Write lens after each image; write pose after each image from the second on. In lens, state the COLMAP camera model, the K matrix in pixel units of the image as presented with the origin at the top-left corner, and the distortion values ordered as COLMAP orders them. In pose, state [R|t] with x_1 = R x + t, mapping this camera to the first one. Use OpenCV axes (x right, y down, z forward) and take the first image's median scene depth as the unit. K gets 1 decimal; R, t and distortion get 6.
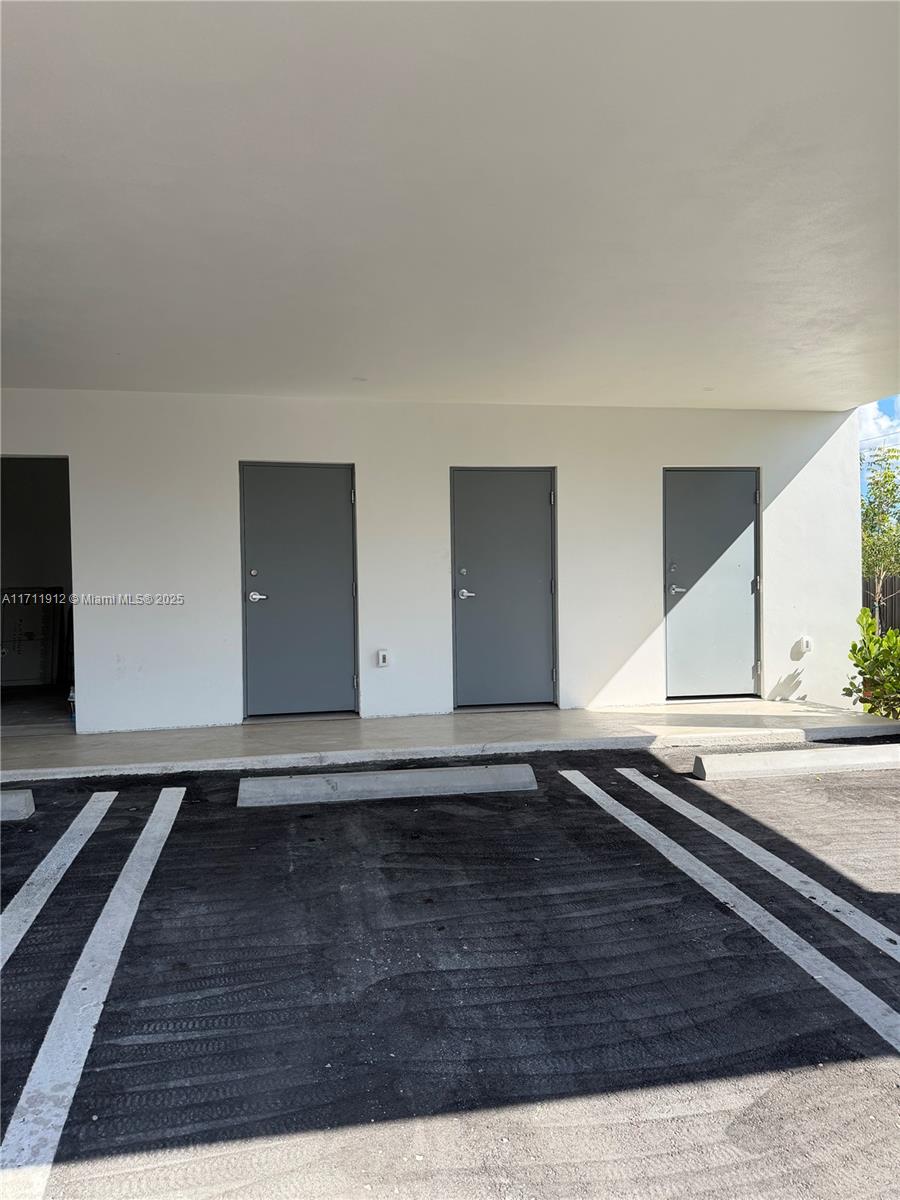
lens RADIAL K [[841.1, 0, 450.0], [0, 841.1, 600.0], [0, 0, 1]] dist [-0.008850, -0.003009]
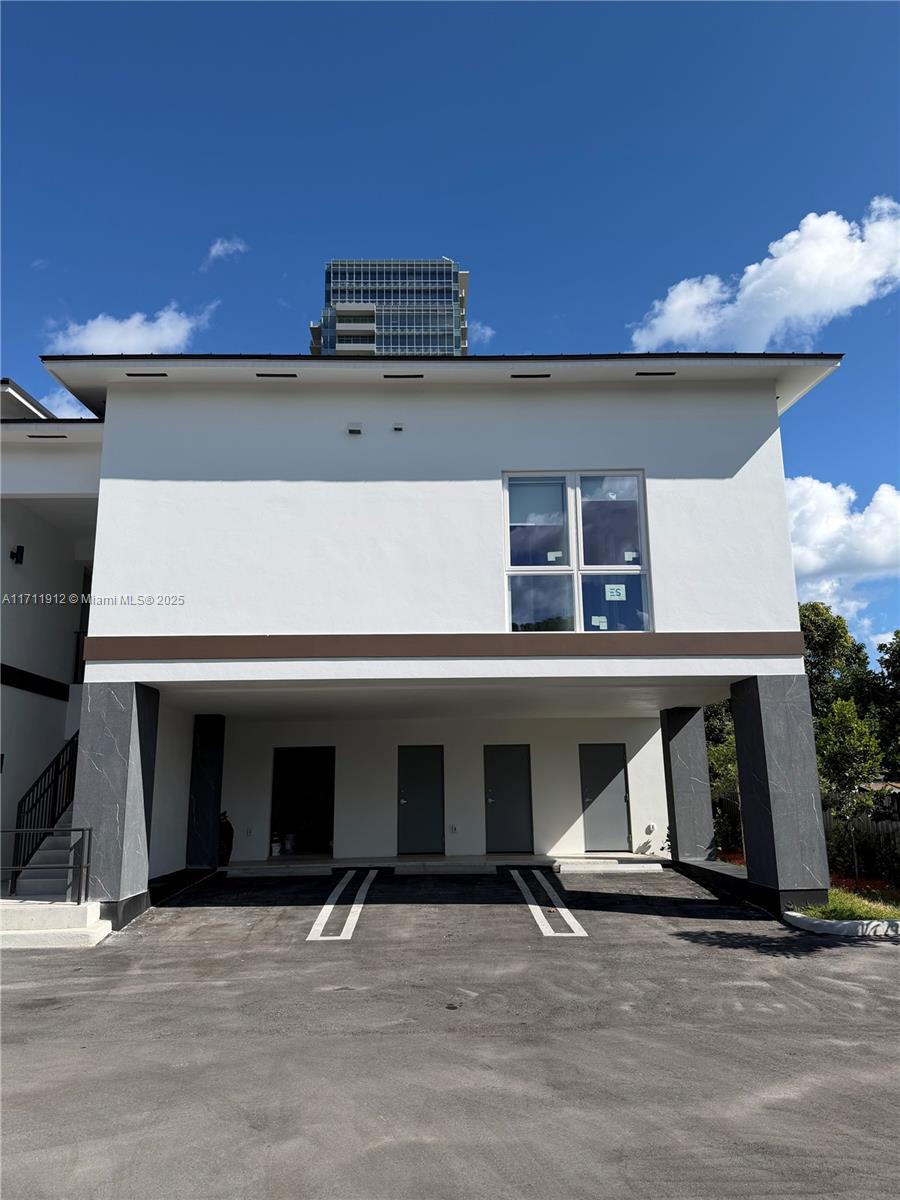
lens RADIAL K [[843.7, 0, 454.5], [0, 843.7, 605.0], [0, 0, 1]] dist [0.143577, -0.206387]
pose [[0.985685, -0.034812, -0.164966, 0.381926], [-0.003274, 0.974314, -0.225170, -0.007249], [0.168567, 0.222487, 0.960252, -1.636501]]
